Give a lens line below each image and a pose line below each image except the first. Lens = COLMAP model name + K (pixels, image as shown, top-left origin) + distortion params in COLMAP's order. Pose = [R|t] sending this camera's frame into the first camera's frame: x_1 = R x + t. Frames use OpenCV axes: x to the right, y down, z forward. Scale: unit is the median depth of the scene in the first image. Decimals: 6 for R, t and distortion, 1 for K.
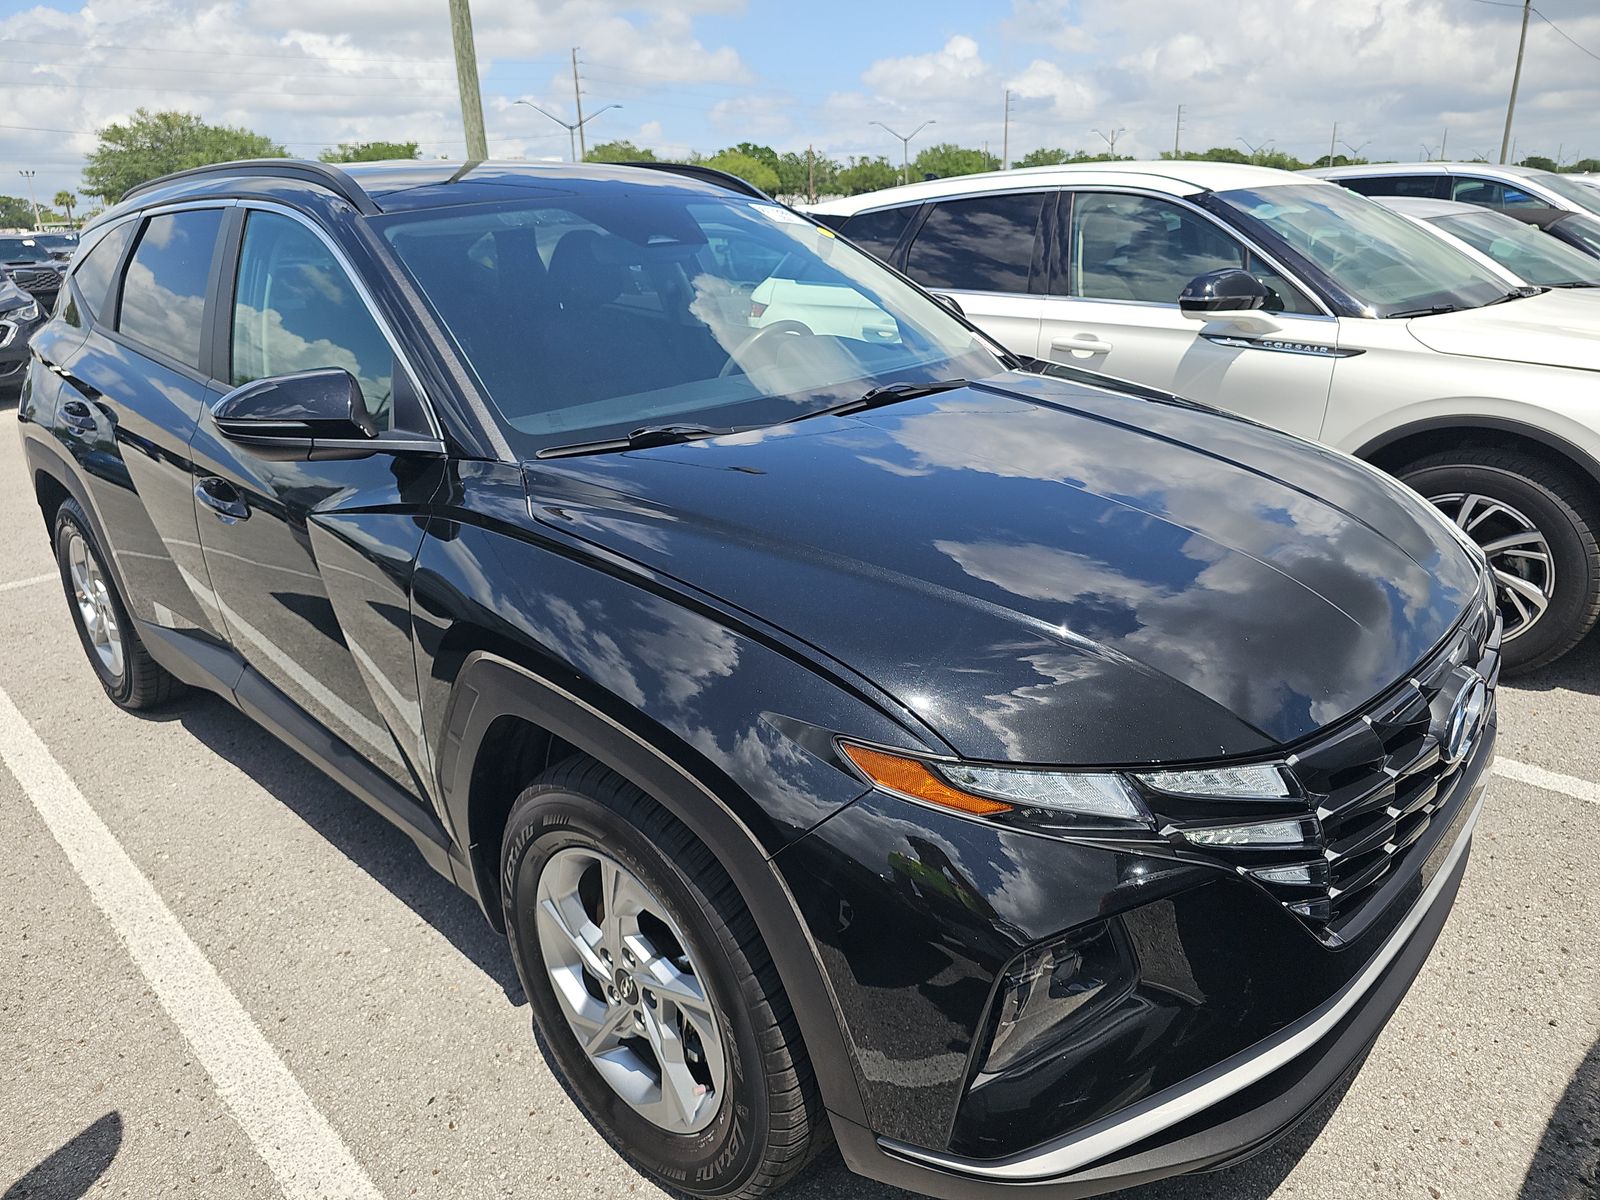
lens RADIAL K [[1066.0, 0, 806.0], [0, 1066.0, 589.1], [0, 0, 1]] dist [0.027544, -0.034484]
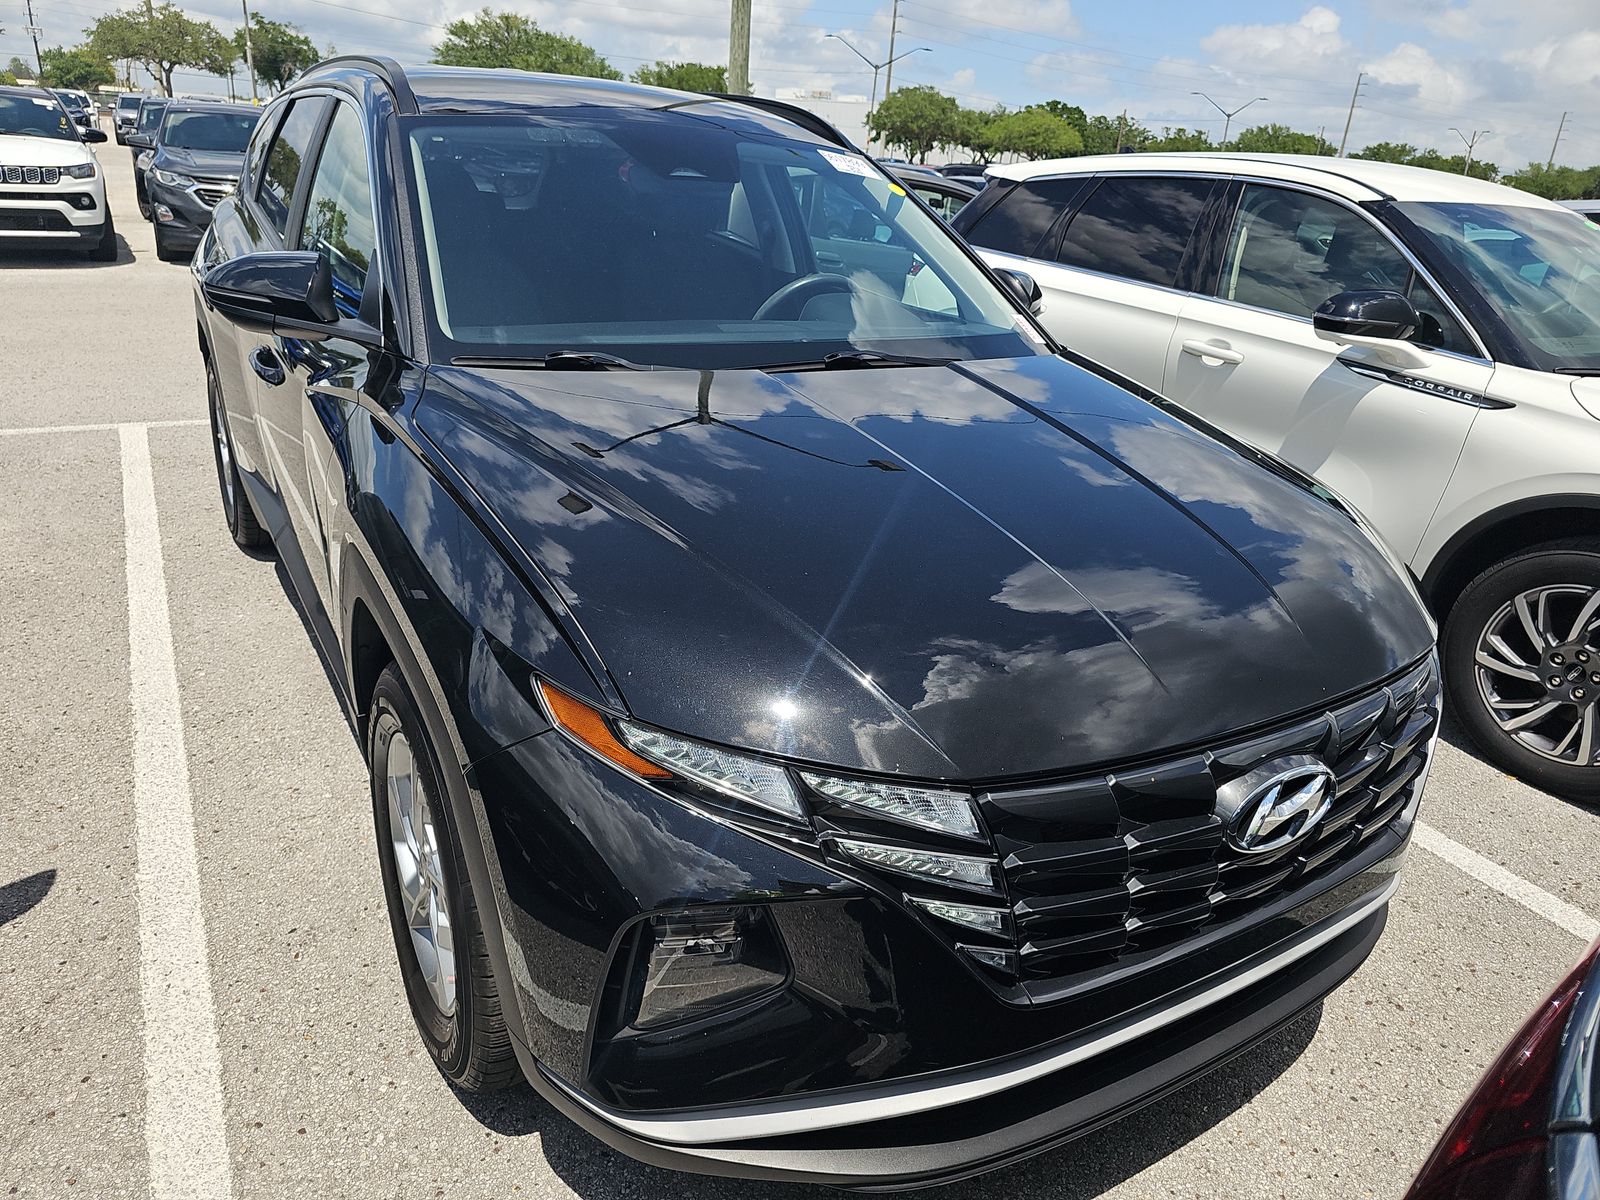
lens RADIAL K [[1066.0, 0, 800.6], [0, 1066.0, 609.3], [0, 0, 1]] dist [0.027544, -0.034484]
pose [[0.959788, 0.199387, -0.197616, 0.158318], [-0.188078, 0.979315, 0.074629, -0.014637], [0.208408, -0.034461, 0.977435, 0.021090]]
